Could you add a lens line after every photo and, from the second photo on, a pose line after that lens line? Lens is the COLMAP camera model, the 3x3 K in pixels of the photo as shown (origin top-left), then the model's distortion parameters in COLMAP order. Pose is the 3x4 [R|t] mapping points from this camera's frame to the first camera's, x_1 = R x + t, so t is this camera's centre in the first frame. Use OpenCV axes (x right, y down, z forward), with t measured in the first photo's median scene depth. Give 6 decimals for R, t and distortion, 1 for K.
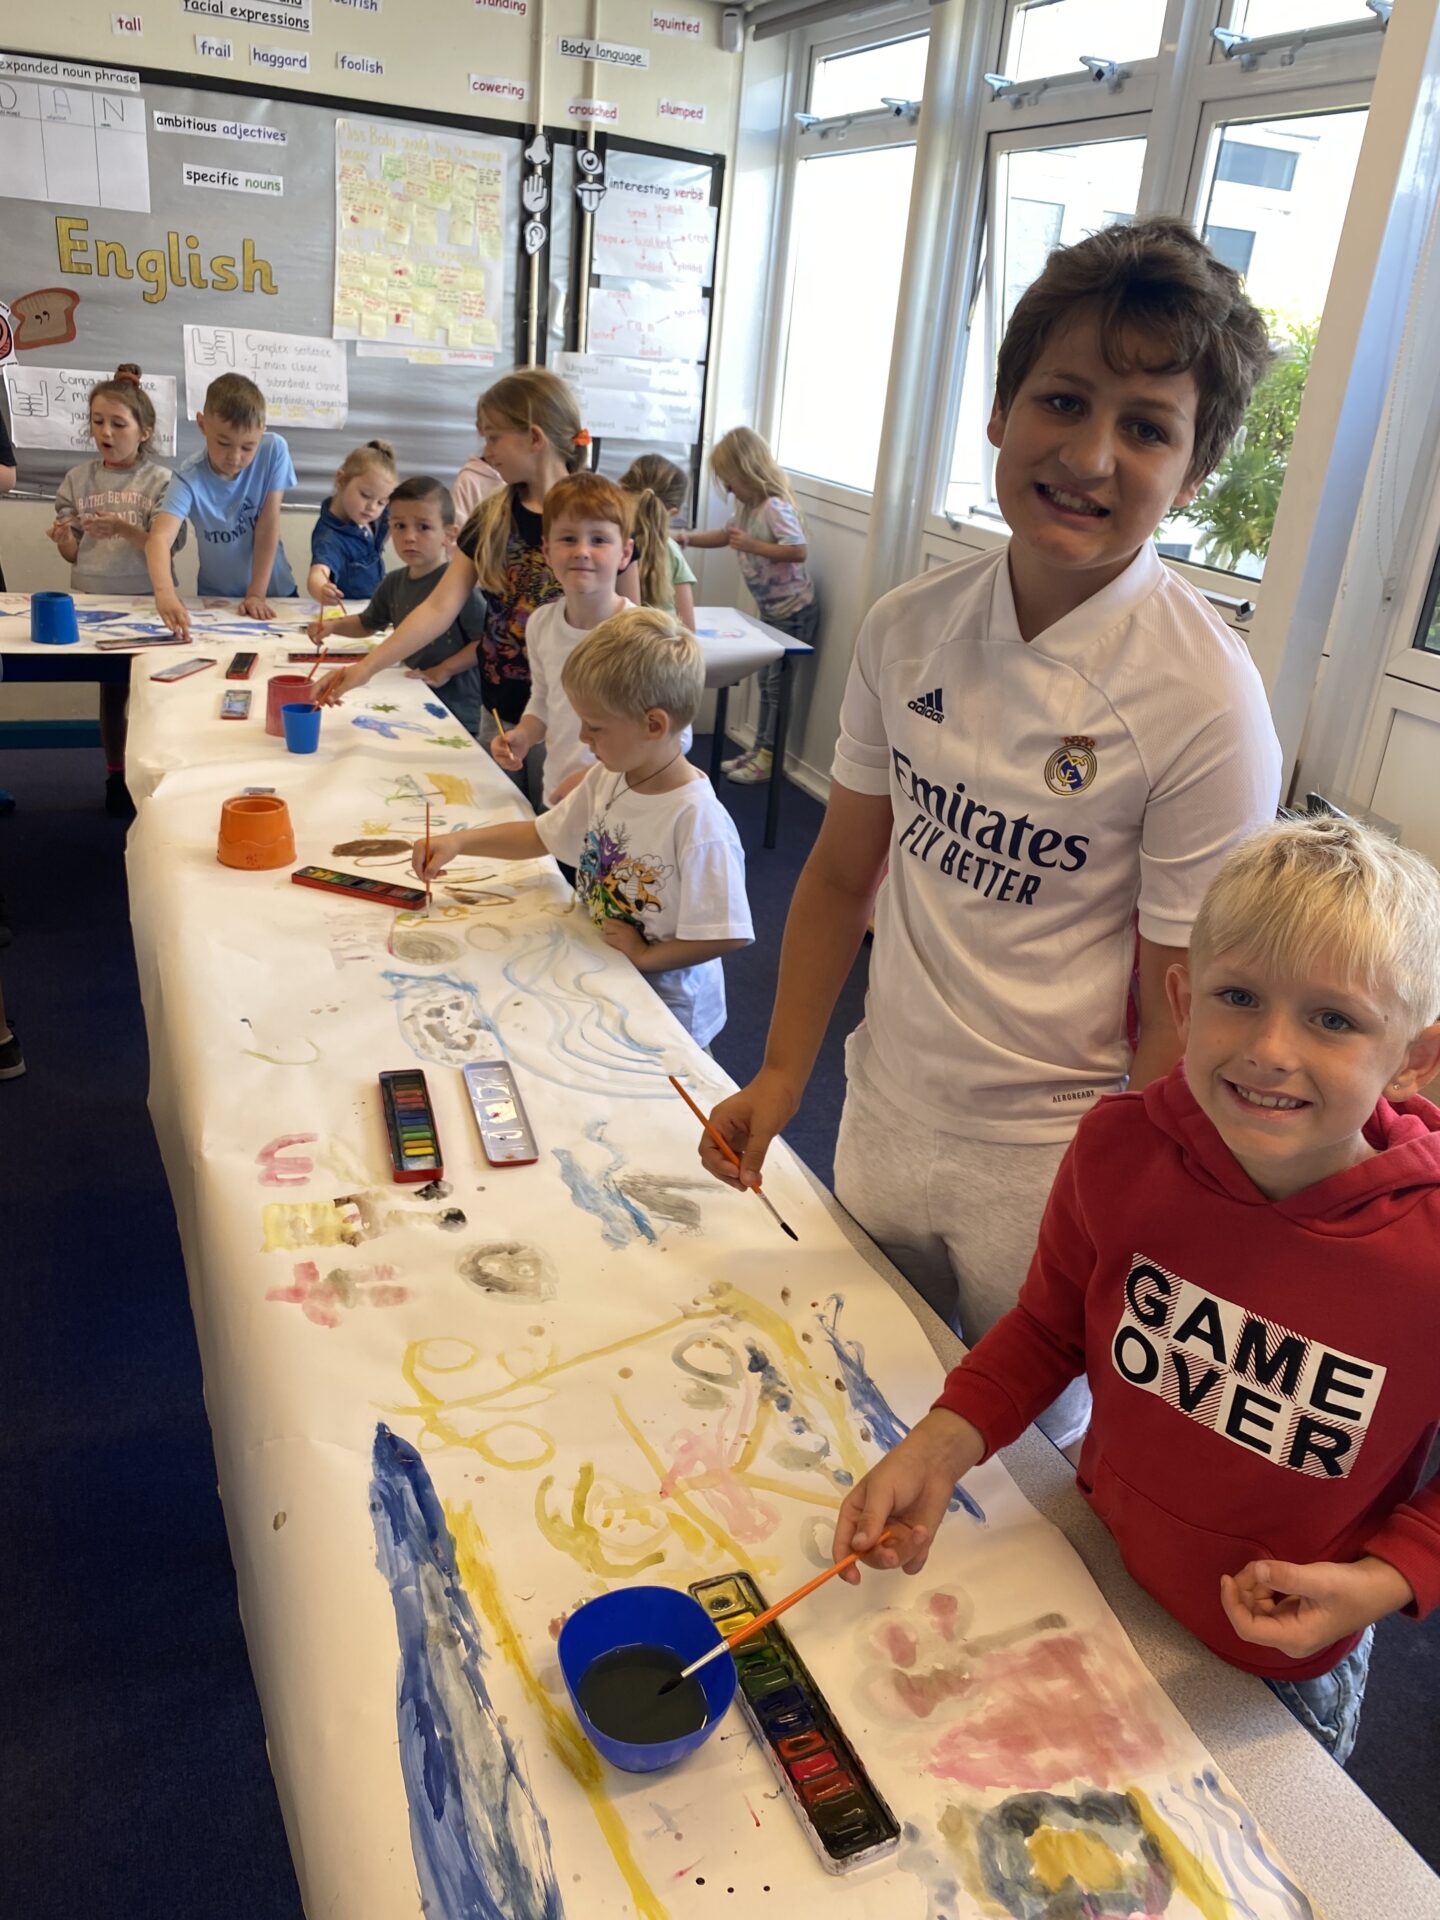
lens RADIAL K [[1447.7, 0, 716.7], [0, 1447.7, 954.0], [0, 0, 1]] dist [-0.003764, 0.000086]
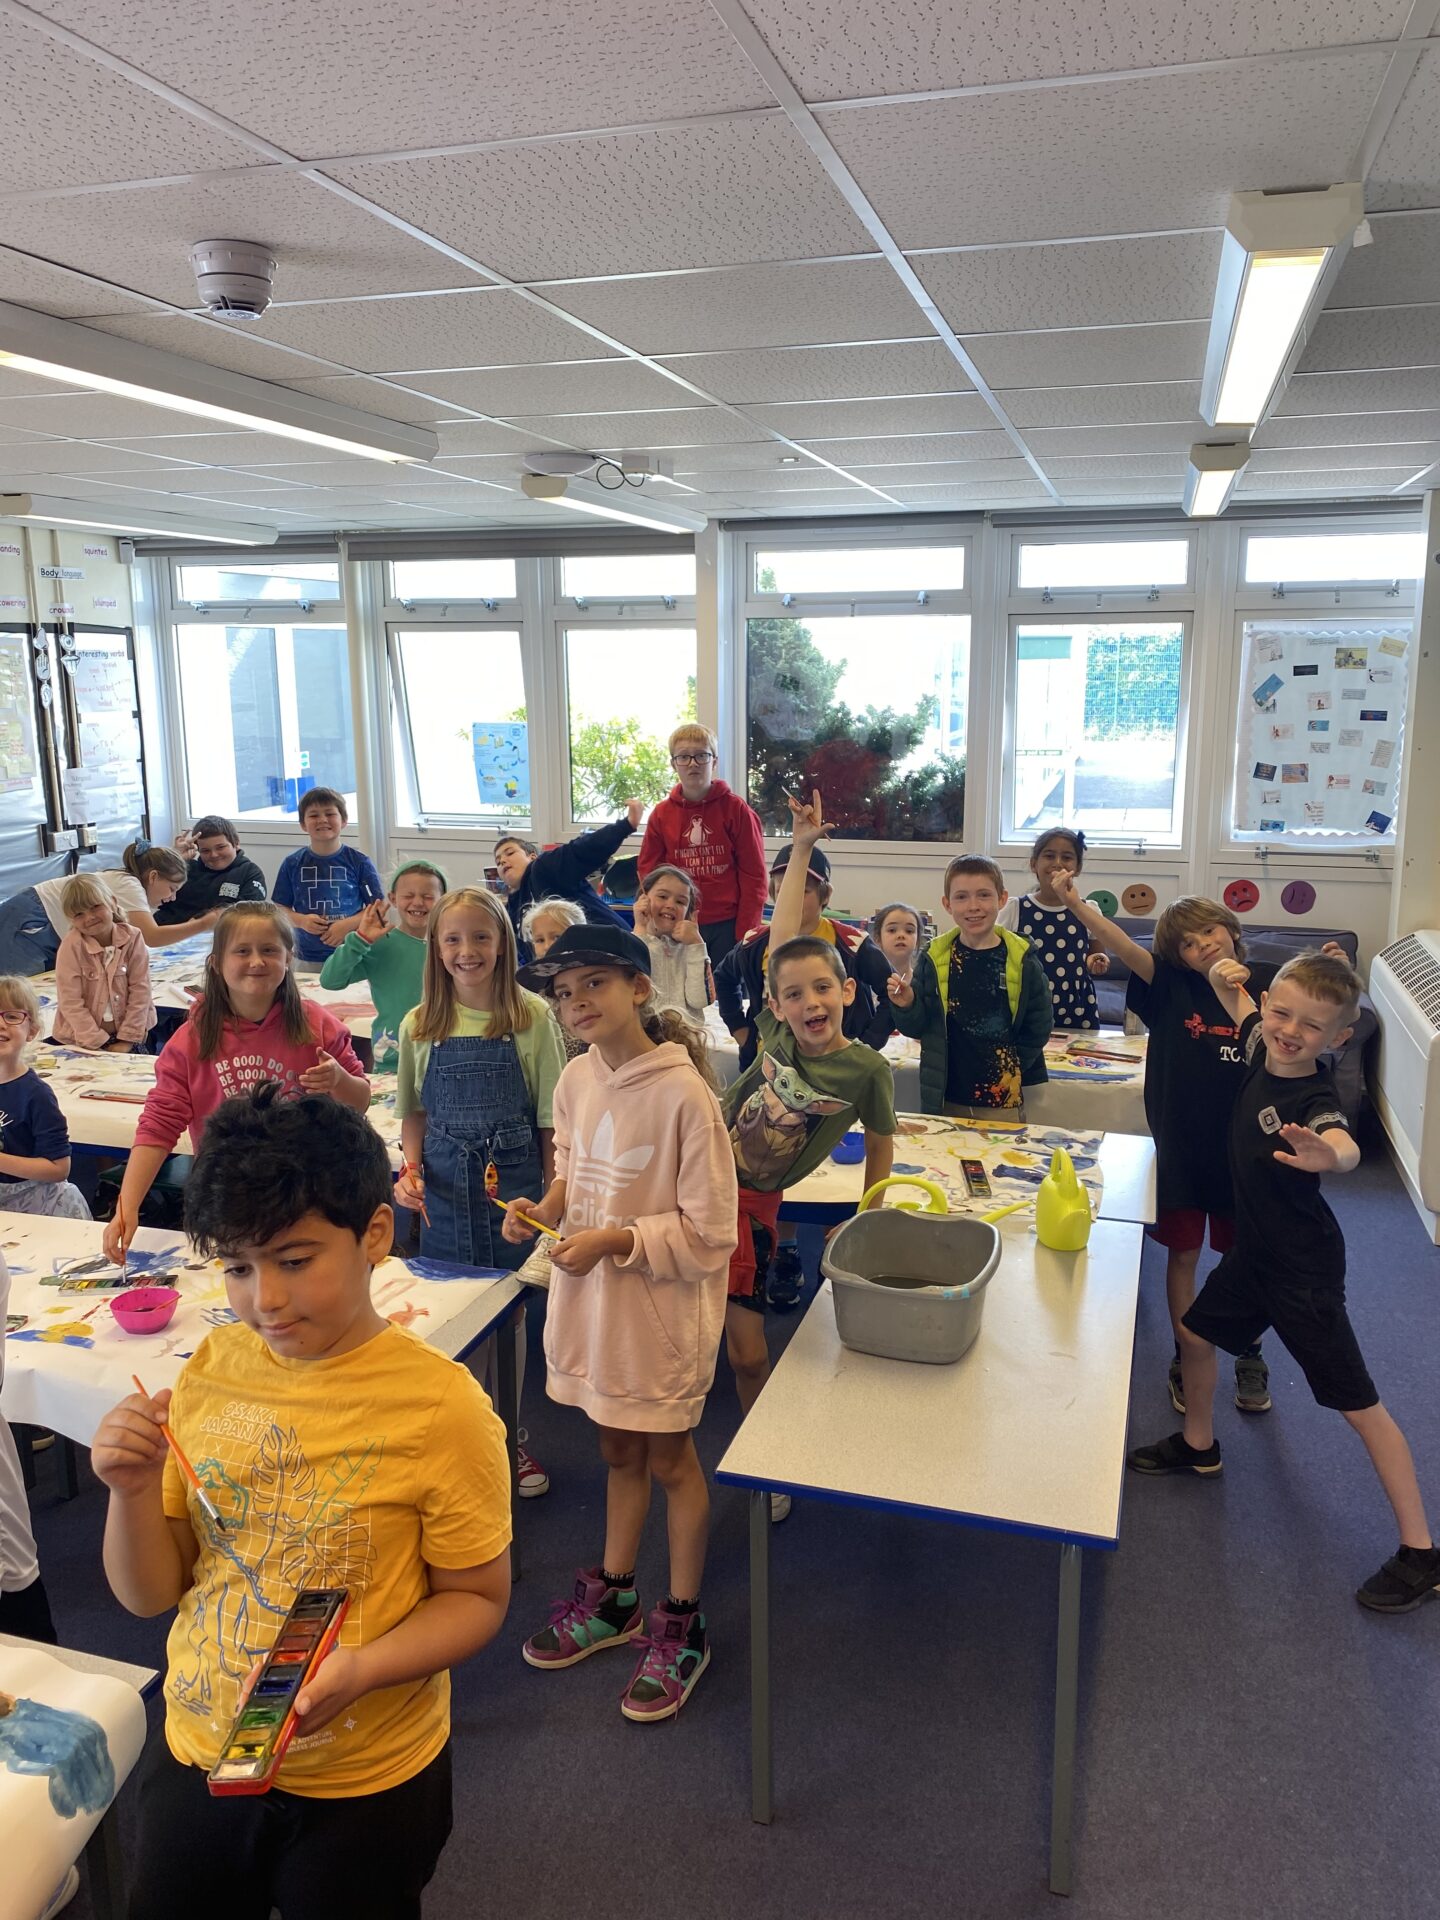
lens RADIAL K [[1447.7, 0, 720.6], [0, 1447.7, 959.8], [0, 0, 1]] dist [-0.003764, 0.000086]
pose [[0.628897, -0.252785, 0.735247, -0.811339], [0.364401, 0.931204, 0.008465, -0.034849], [-0.686804, 0.262601, 0.677747, -0.325308]]
